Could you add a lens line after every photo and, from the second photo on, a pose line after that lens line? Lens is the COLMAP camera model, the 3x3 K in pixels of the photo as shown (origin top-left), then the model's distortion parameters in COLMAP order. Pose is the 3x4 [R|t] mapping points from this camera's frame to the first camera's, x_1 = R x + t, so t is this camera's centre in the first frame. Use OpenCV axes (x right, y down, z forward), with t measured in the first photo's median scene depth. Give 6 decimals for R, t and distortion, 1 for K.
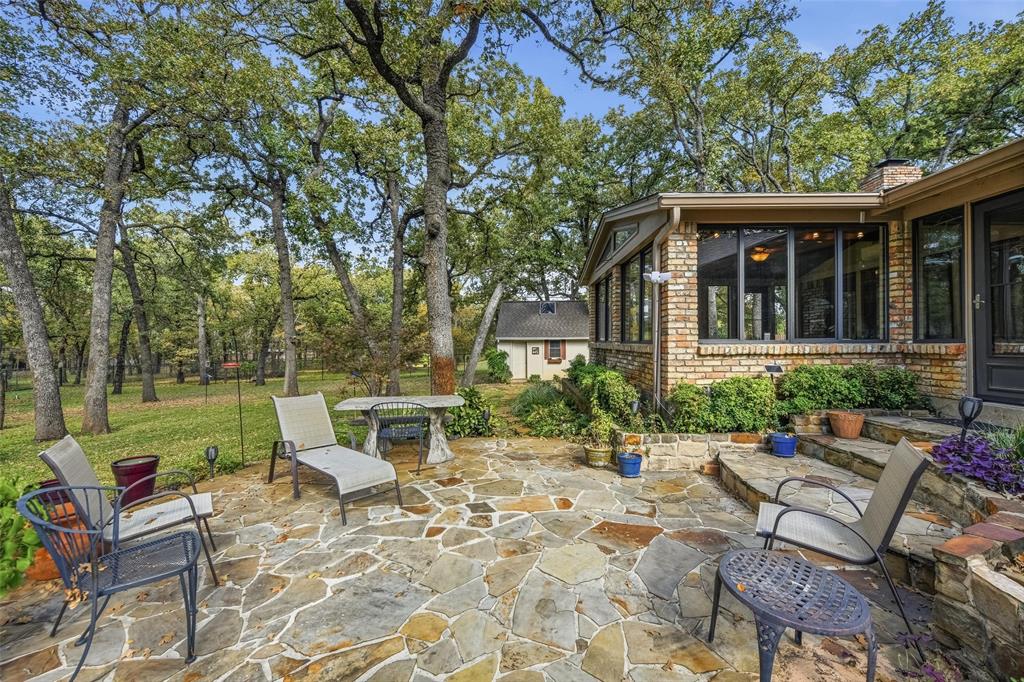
lens RADIAL K [[411.0, 0, 515.6], [0, 411.0, 339.6], [0, 0, 1]] dist [-0.002955, -0.000265]
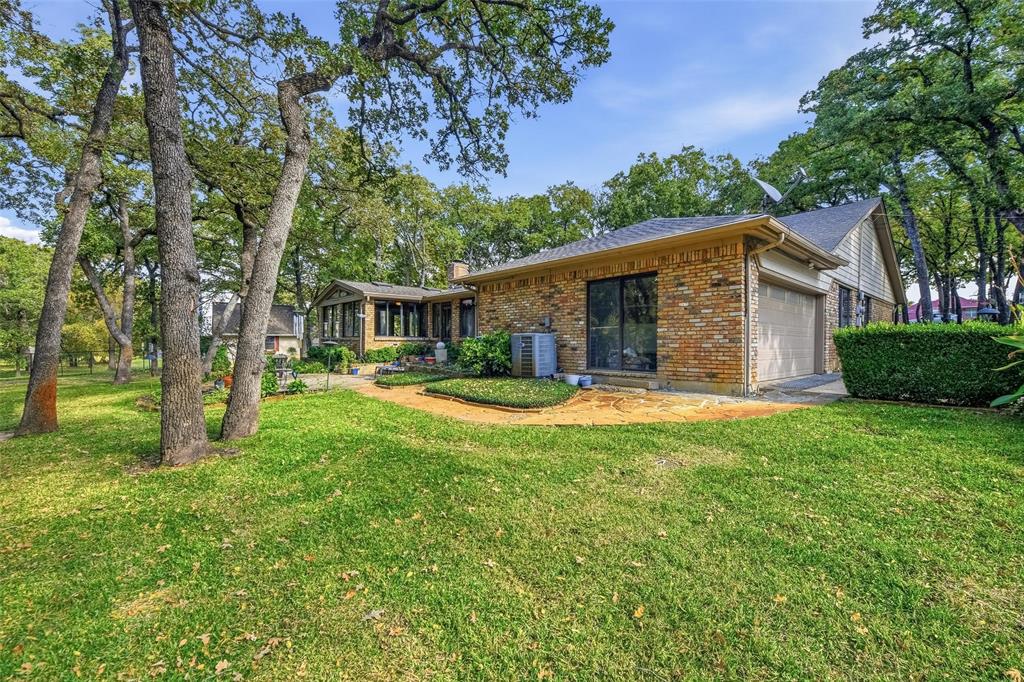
lens RADIAL K [[411.0, 0, 516.0], [0, 411.0, 341.5], [0, 0, 1]] dist [-0.002955, -0.000265]
pose [[0.747642, 0.002944, 0.664095, -0.889324], [-0.008584, 0.999949, 0.005231, 0.018793], [-0.664046, -0.009612, 0.747630, -2.207423]]
